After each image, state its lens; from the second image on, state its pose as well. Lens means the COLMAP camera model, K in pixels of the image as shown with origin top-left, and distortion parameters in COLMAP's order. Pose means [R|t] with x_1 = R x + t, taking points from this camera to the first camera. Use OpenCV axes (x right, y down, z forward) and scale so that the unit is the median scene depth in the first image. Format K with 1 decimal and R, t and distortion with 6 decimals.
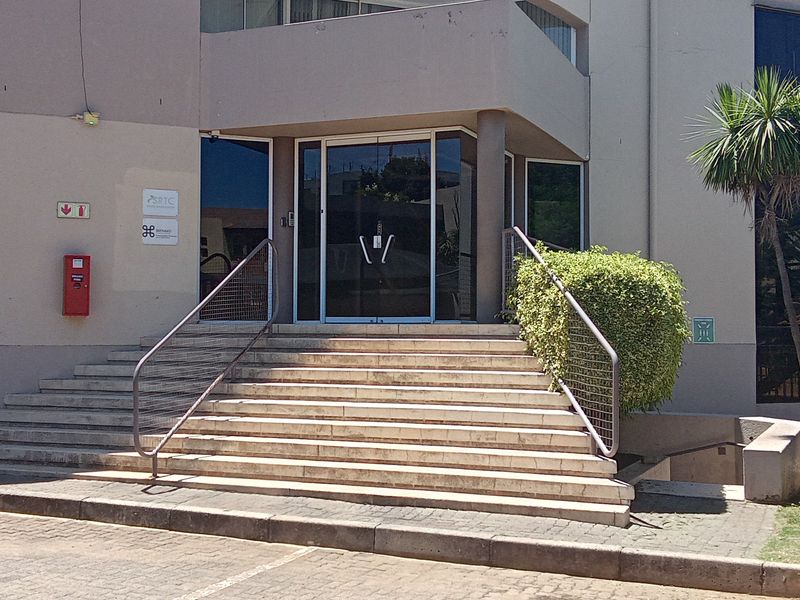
lens RADIAL K [[1030.1, 0, 400.0], [0, 1030.1, 300.0], [0, 0, 1]] dist [0.078427, -0.044053]
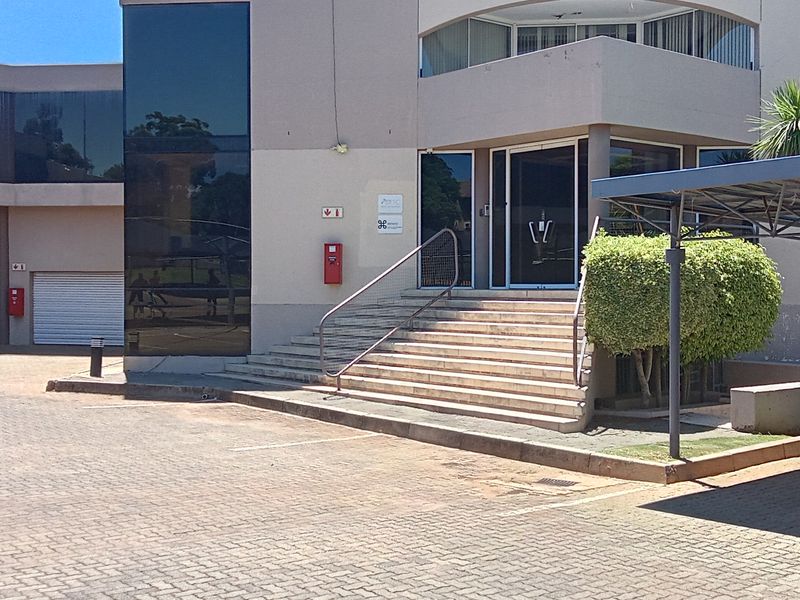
lens RADIAL K [[1030.1, 0, 400.0], [0, 1030.1, 300.0], [0, 0, 1]] dist [0.078427, -0.044053]
pose [[0.883984, 0.004579, -0.467494, 0.506977], [0.014382, 0.999212, 0.036981, -0.017048], [0.467295, -0.039414, 0.883222, -0.276749]]
